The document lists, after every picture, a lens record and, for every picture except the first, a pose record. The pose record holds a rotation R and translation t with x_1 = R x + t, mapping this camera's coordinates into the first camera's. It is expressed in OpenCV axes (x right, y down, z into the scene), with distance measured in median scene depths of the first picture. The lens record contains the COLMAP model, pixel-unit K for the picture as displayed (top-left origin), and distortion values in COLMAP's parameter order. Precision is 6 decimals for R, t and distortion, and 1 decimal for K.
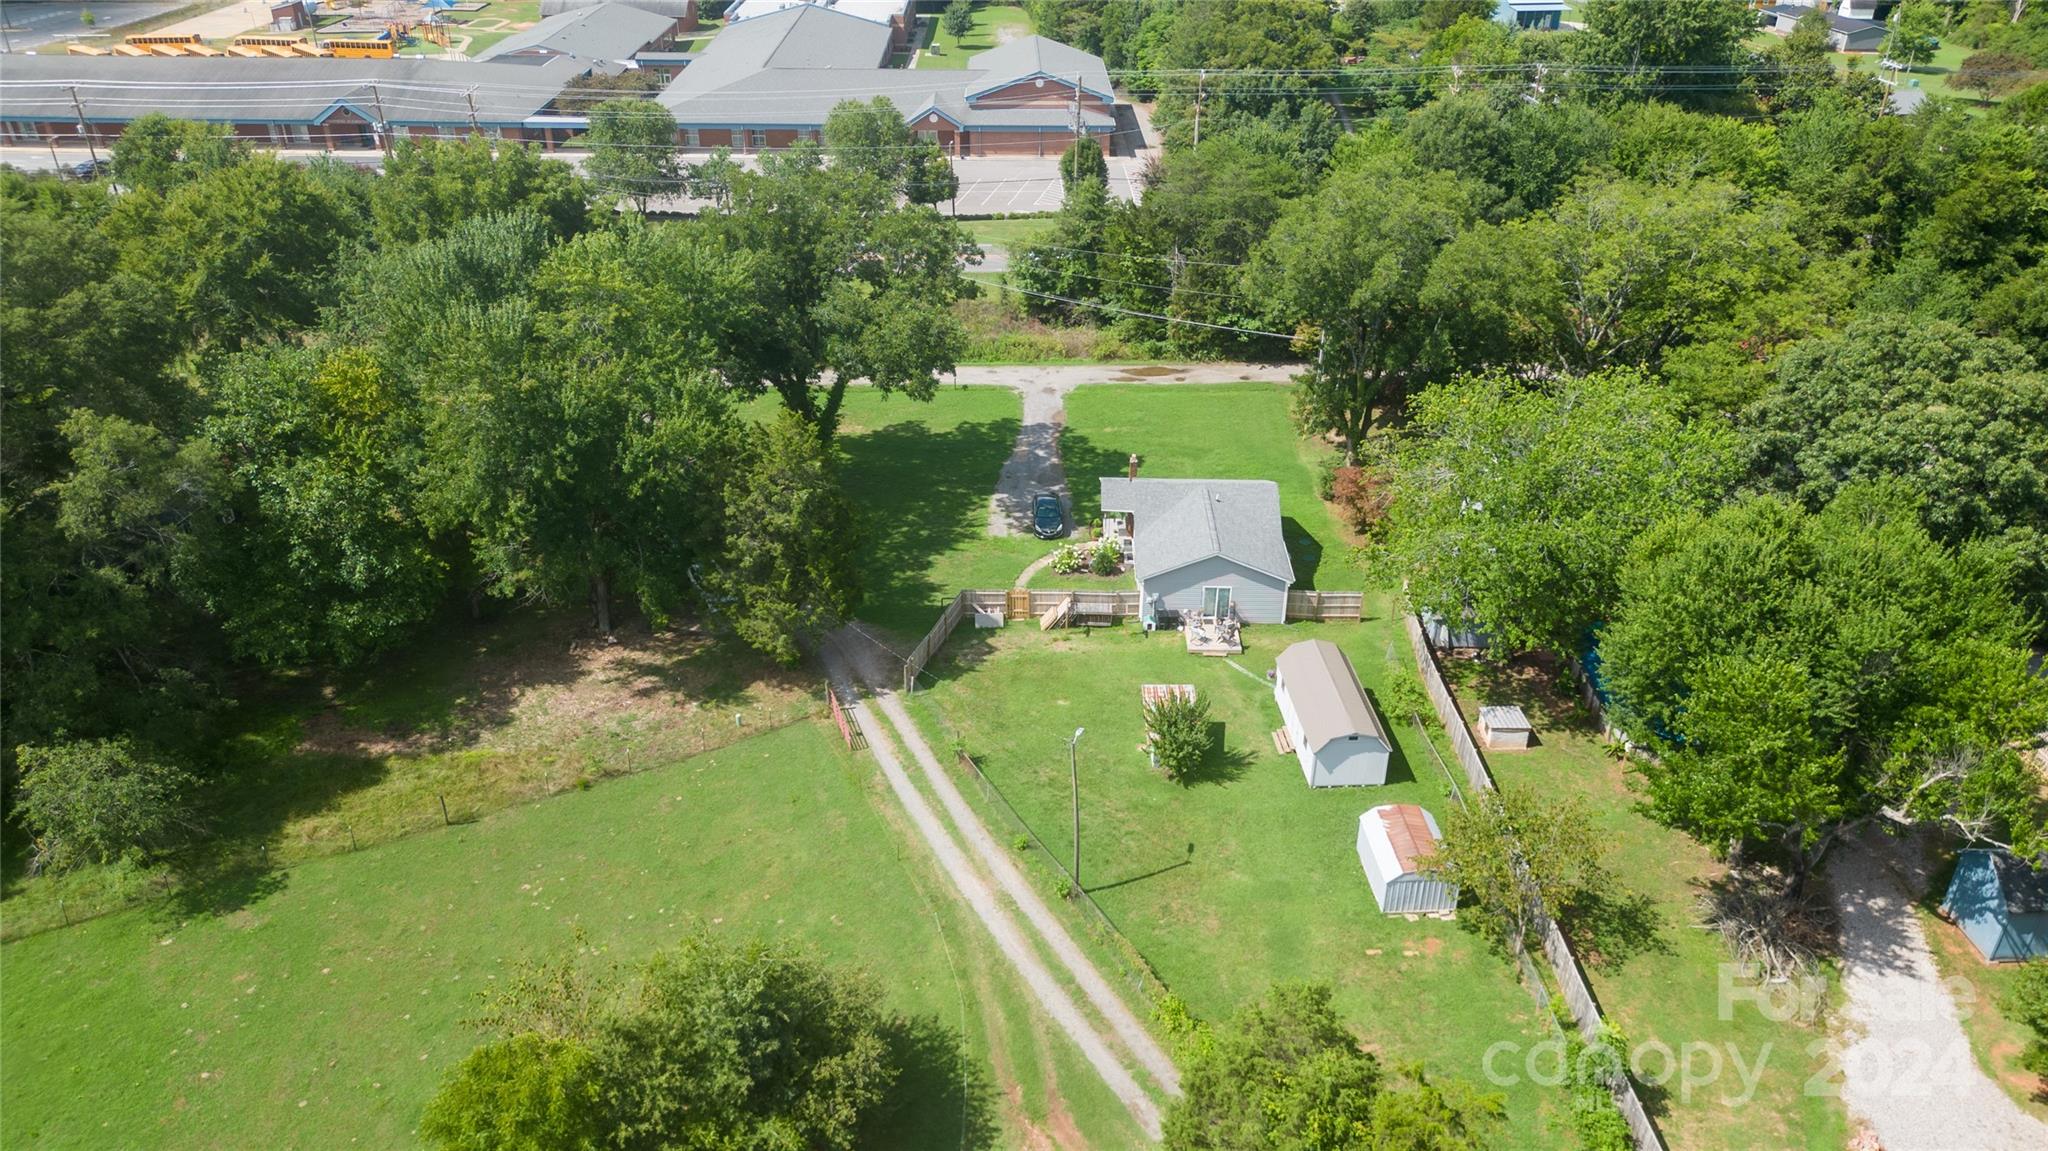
lens RADIAL K [[1439.1, 0, 1032.8], [0, 1439.1, 575.9], [0, 0, 1]] dist [0.062396, -0.062862]
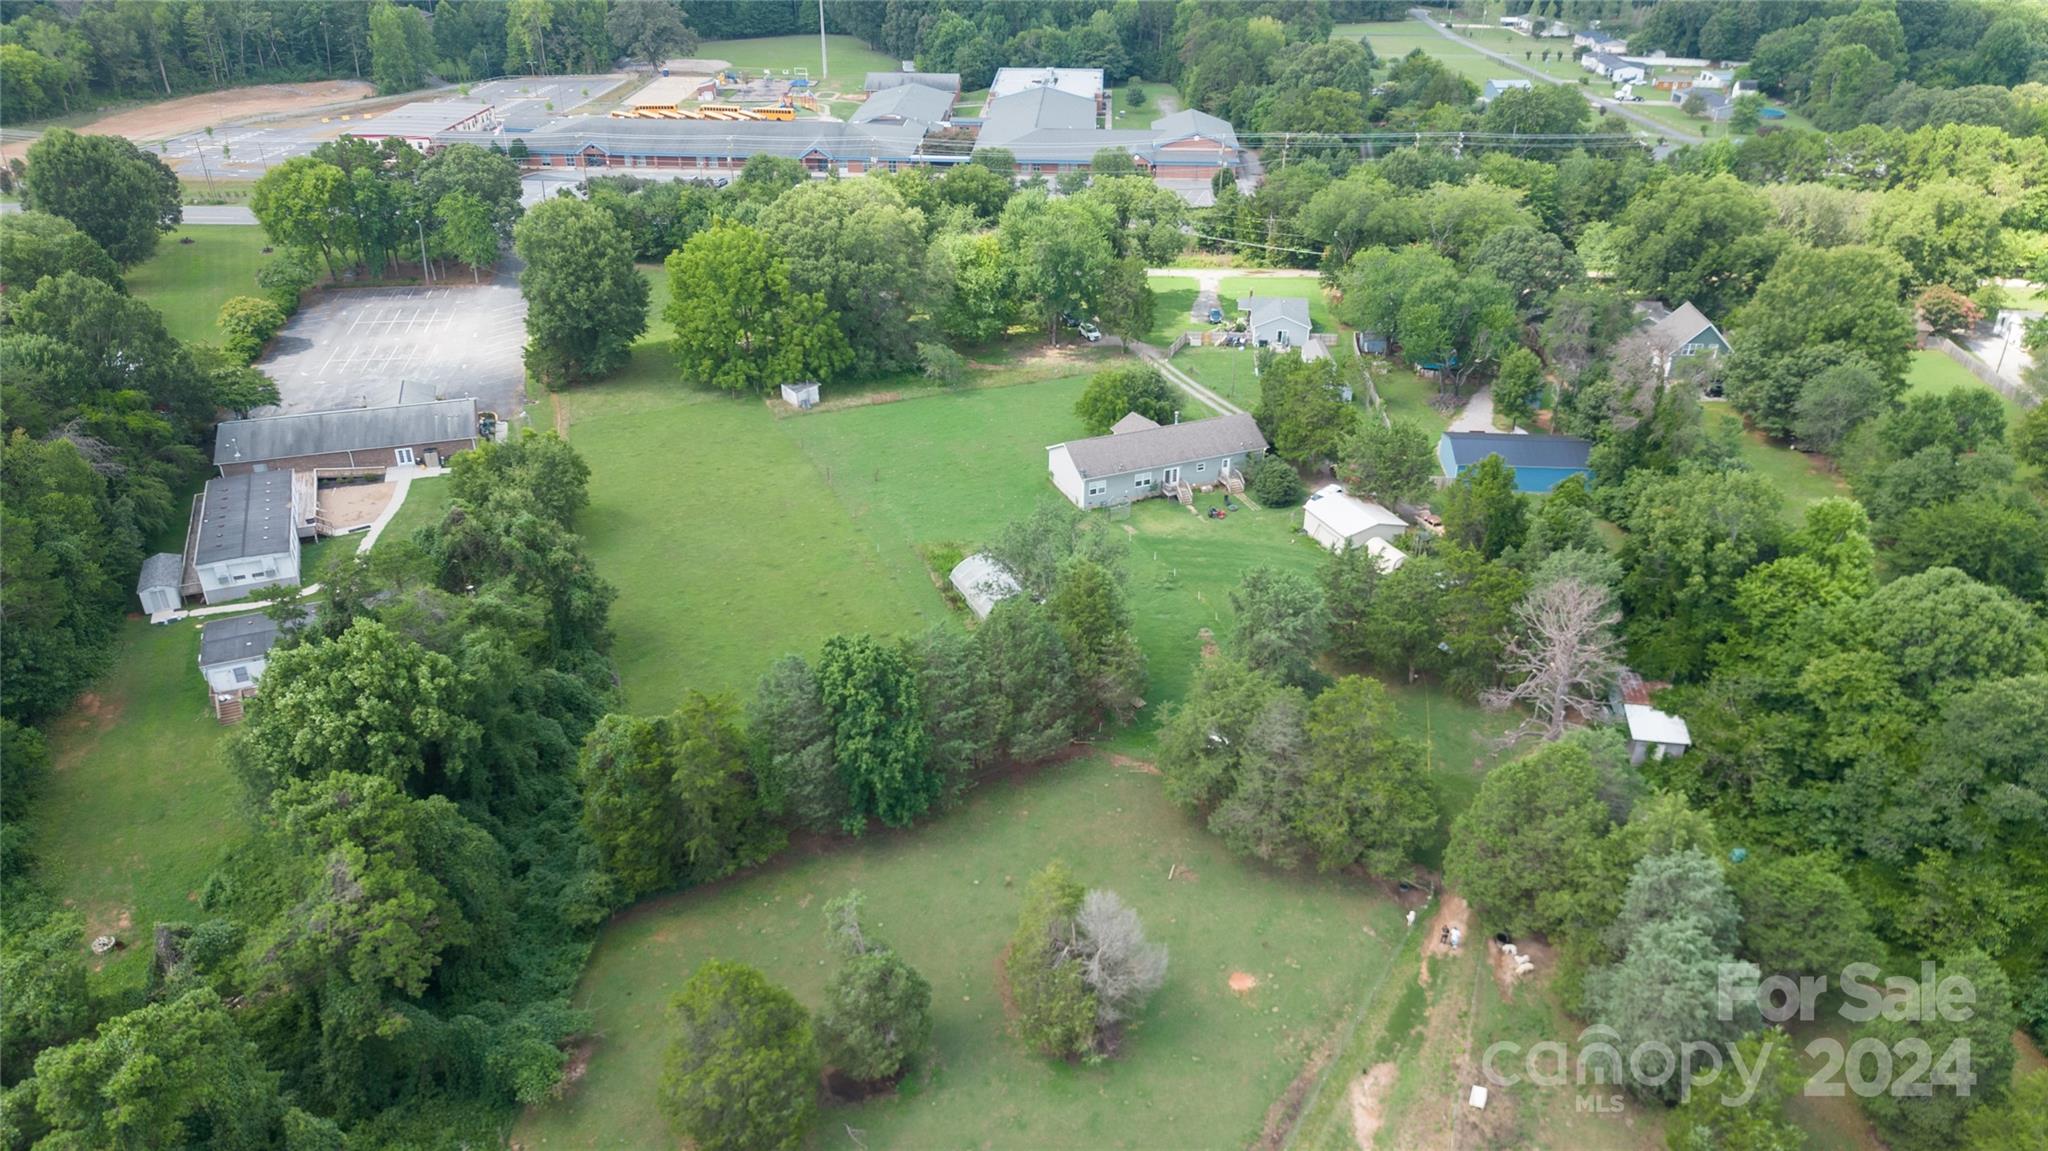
lens RADIAL K [[1439.1, 0, 1032.8], [0, 1439.1, 575.9], [0, 0, 1]] dist [0.062396, -0.062862]
pose [[0.997701, 0.028780, -0.061357, -0.149044], [-0.030413, 0.999203, -0.025858, 0.517588], [0.060564, 0.027664, 0.997781, -1.603069]]
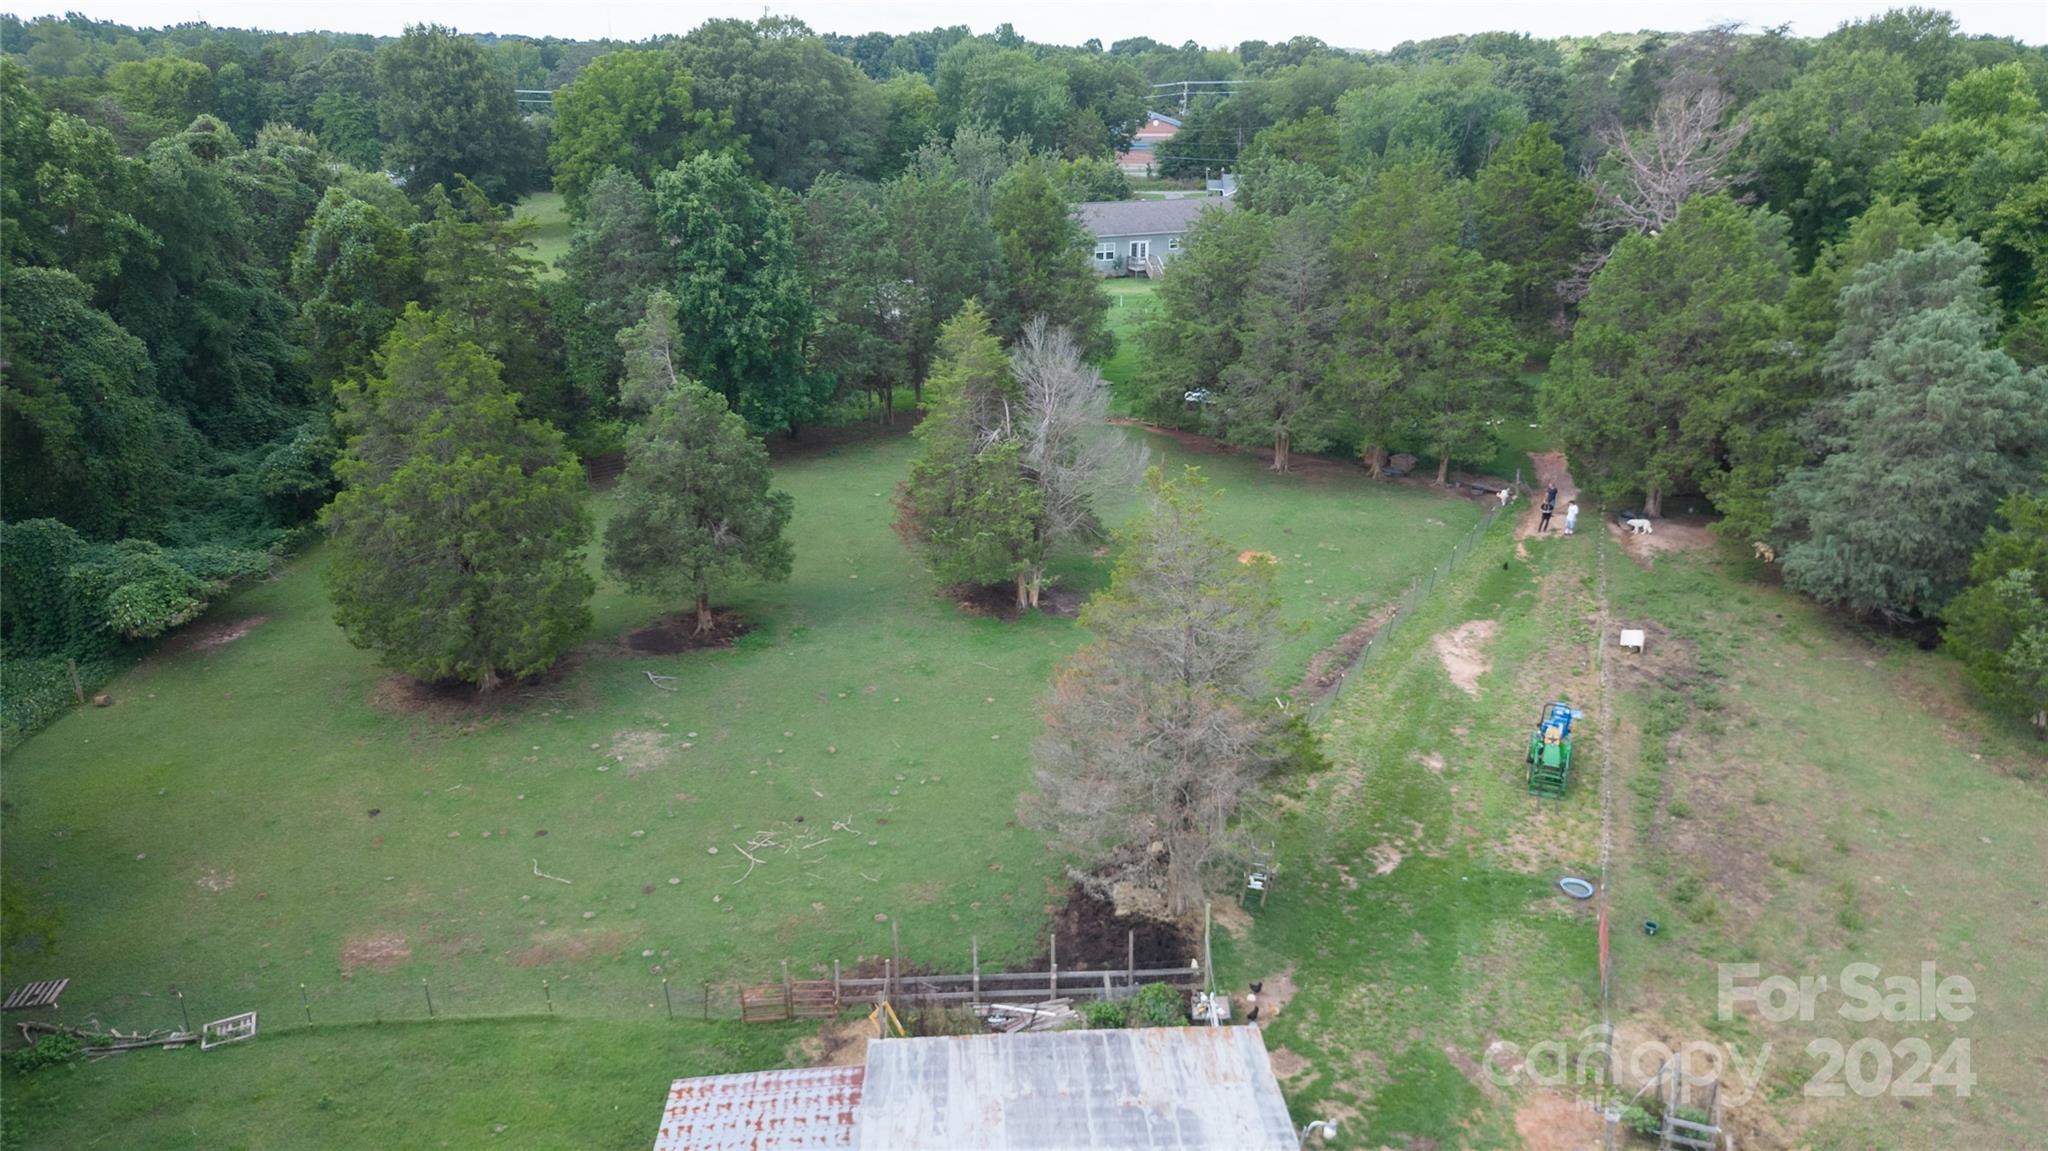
lens RADIAL K [[1439.1, 0, 1032.8], [0, 1439.1, 575.9], [0, 0, 1]] dist [0.062396, -0.062862]
pose [[0.999087, 0.007819, -0.042001, -0.132965], [-0.014855, 0.985343, -0.169938, 0.975382], [0.040056, 0.170406, 0.984559, -1.185995]]
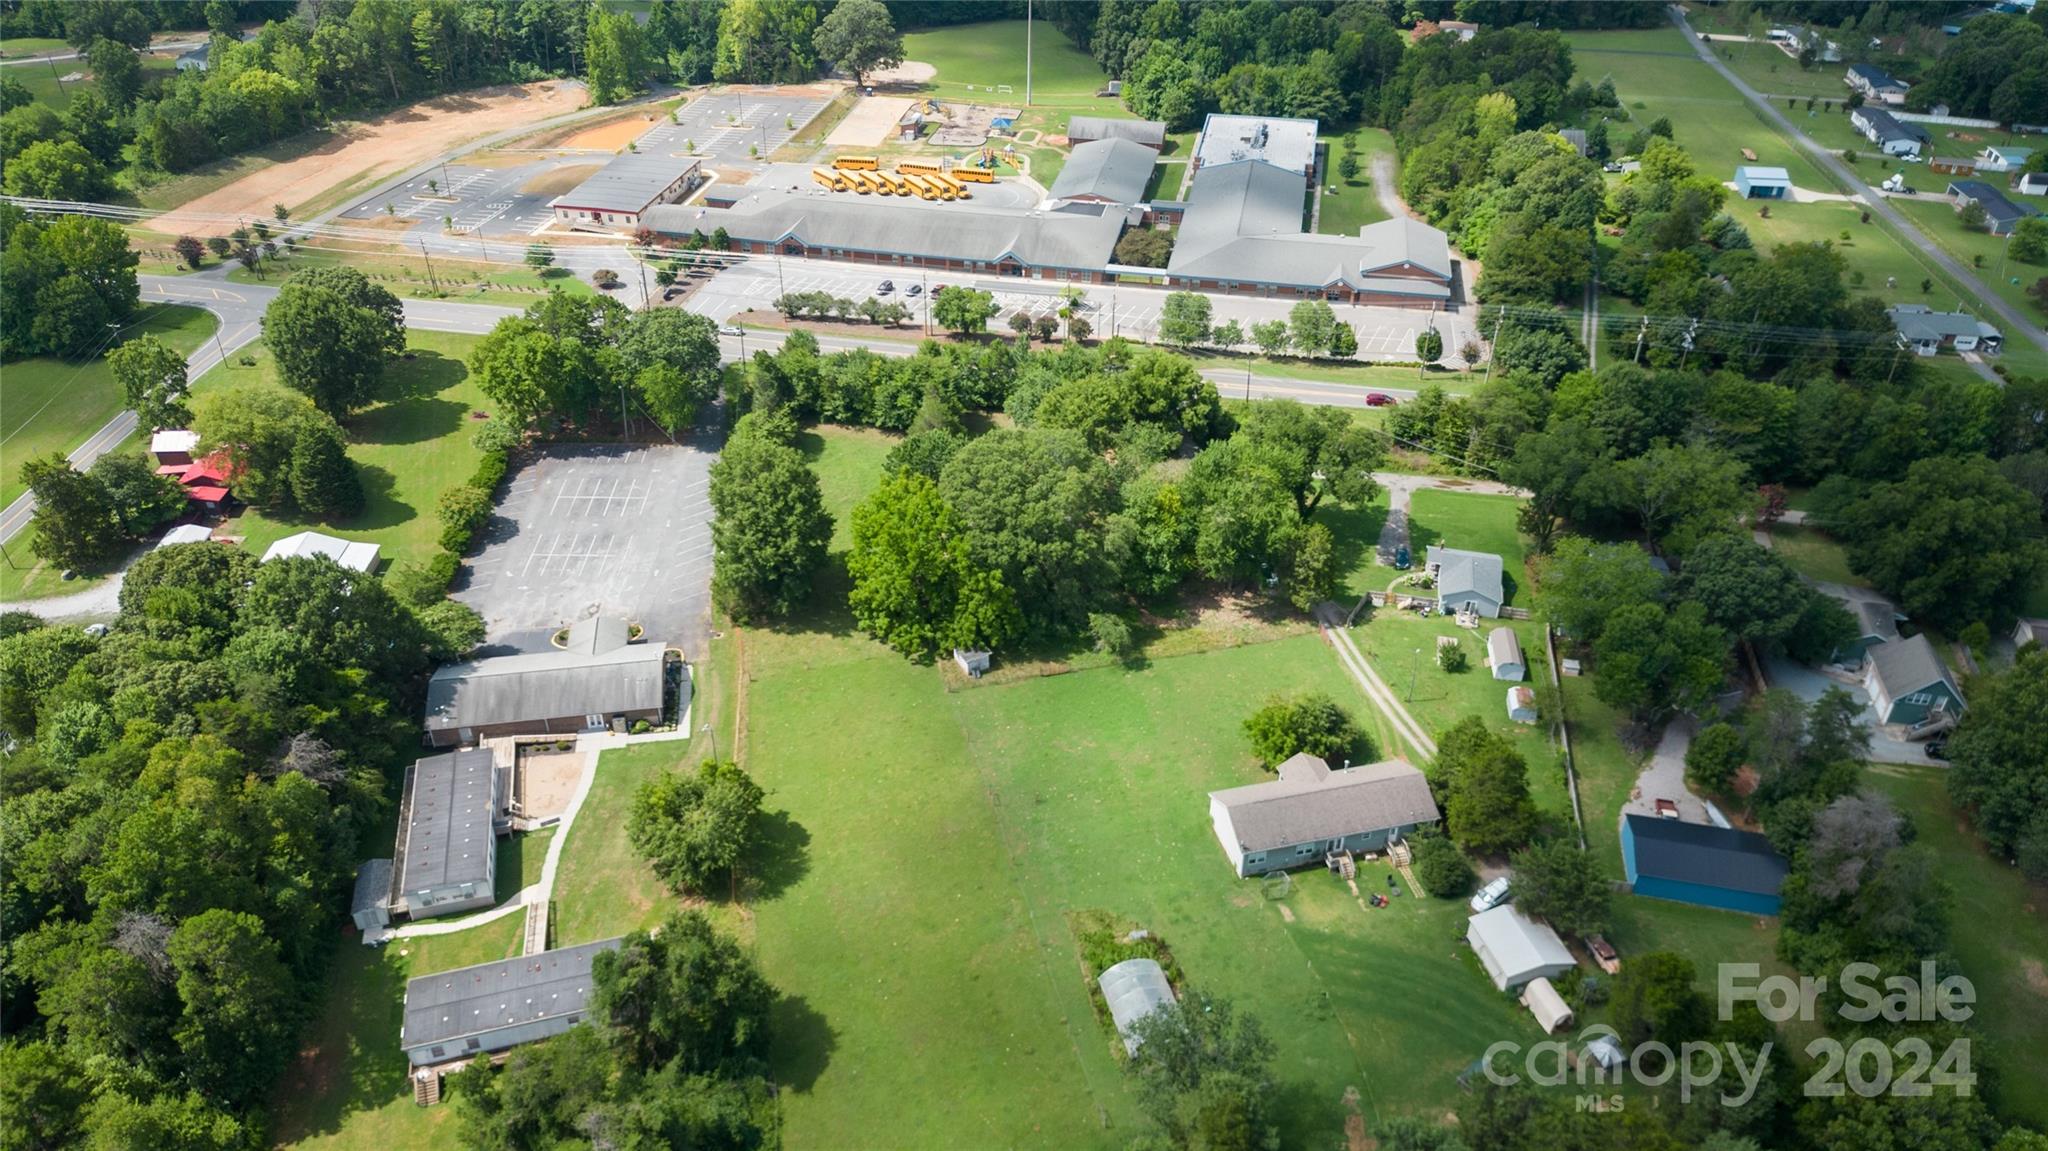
lens RADIAL K [[1439.1, 0, 1032.8], [0, 1439.1, 575.9], [0, 0, 1]] dist [0.062396, -0.062862]
pose [[0.978497, 0.116198, -0.170414, -0.192310], [-0.103230, 0.991179, 0.083112, -0.162032], [0.178568, -0.063733, 0.981861, -1.589061]]
